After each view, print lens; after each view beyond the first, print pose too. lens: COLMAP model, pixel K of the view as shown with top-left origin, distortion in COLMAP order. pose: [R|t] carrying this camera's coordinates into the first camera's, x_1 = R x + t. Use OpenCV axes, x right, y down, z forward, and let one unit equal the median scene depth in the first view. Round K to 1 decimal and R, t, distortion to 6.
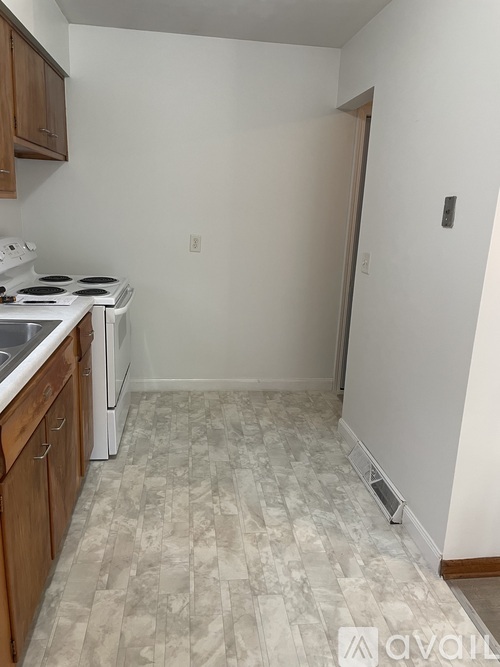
lens RADIAL K [[506.3, 0, 249.1], [0, 506.3, 335.8], [0, 0, 1]] dist [0.005245, -0.014426]
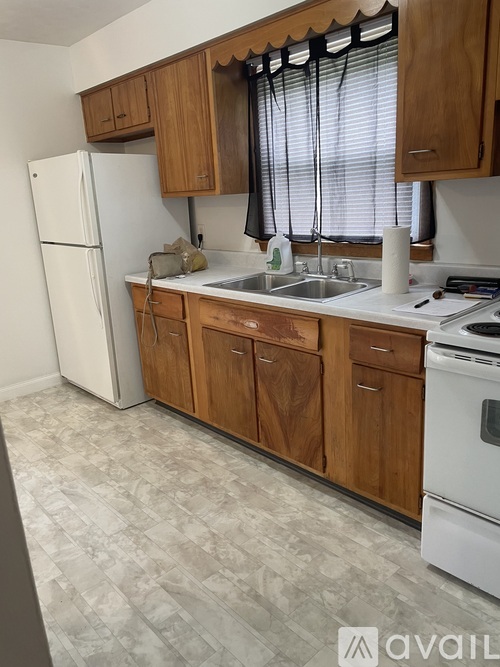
lens RADIAL K [[506.3, 0, 250.7], [0, 506.3, 333.6], [0, 0, 1]] dist [0.005245, -0.014426]
pose [[-0.817026, 0.153503, -0.555792, 0.325959], [-0.126346, 0.892825, 0.432320, -0.382204], [0.562587, 0.423439, -0.710067, 1.589978]]
